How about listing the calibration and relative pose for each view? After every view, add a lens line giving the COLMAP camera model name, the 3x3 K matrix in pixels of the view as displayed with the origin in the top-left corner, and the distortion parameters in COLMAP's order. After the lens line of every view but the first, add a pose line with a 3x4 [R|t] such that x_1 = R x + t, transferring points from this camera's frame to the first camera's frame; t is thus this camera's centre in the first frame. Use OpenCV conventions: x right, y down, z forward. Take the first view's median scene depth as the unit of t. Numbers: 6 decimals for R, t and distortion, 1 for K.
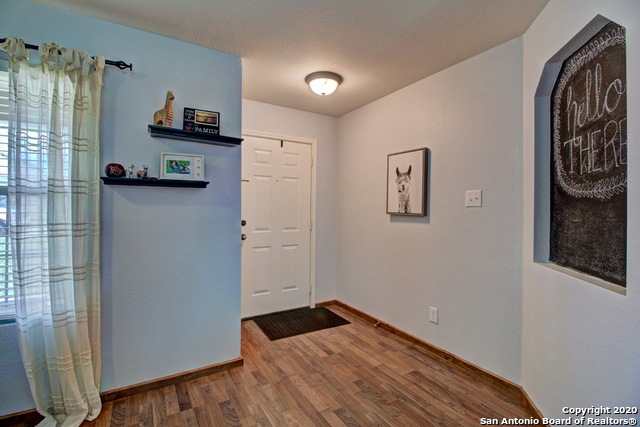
lens RADIAL K [[294.3, 0, 318.1], [0, 294.3, 205.8], [0, 0, 1]] dist [-0.008210, -0.006512]
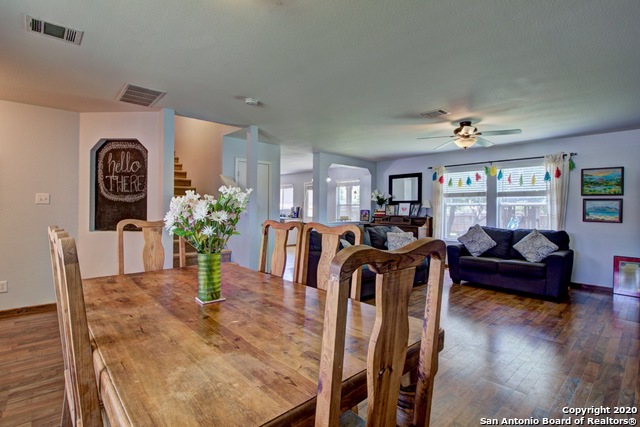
lens RADIAL K [[309.7, 0, 316.0], [0, 309.7, 206.9], [0, 0, 1]] dist [-0.007342, -0.008441]
pose [[-0.179046, -0.006434, 0.983820, -1.657149], [-0.016428, 0.999859, 0.003549, -0.012279], [-0.983704, -0.015527, -0.179126, -0.166788]]
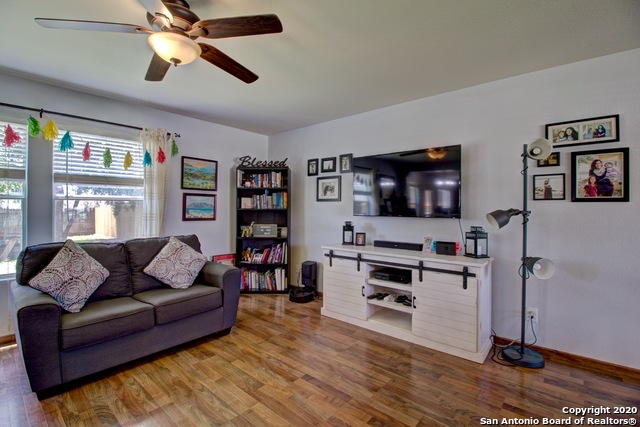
lens RADIAL K [[294.3, 0, 320.4], [0, 294.3, 206.2], [0, 0, 1]] dist [-0.008210, -0.006512]
pose [[-0.951324, -0.013916, -0.307879, 0.272233], [-0.010854, 0.999873, -0.011655, -0.004275], [0.308002, -0.007746, -0.951354, -0.657512]]
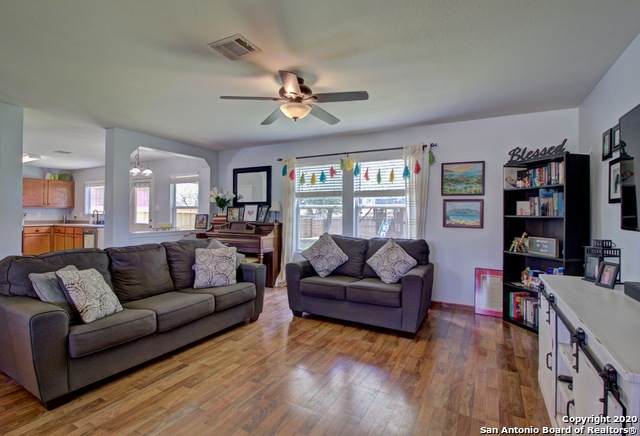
lens RADIAL K [[317.2, 0, 312.8], [0, 317.2, 210.1], [0, 0, 1]] dist [0.001949, -0.005948]
pose [[-0.491006, -0.004362, 0.871145, -0.973160], [-0.014723, 0.999886, -0.003291, -0.013983], [-0.871032, -0.014442, -0.491015, -0.995383]]
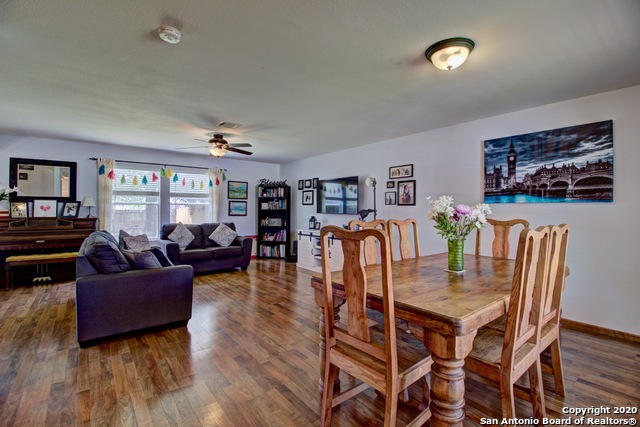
lens RADIAL K [[294.3, 0, 320.5], [0, 294.3, 207.8], [0, 0, 1]] dist [-0.008210, -0.006512]
pose [[-0.992143, -0.013154, -0.124413, -0.154431], [-0.011928, 0.999873, -0.010593, 0.006369], [0.124537, -0.009026, -0.992174, 1.026552]]
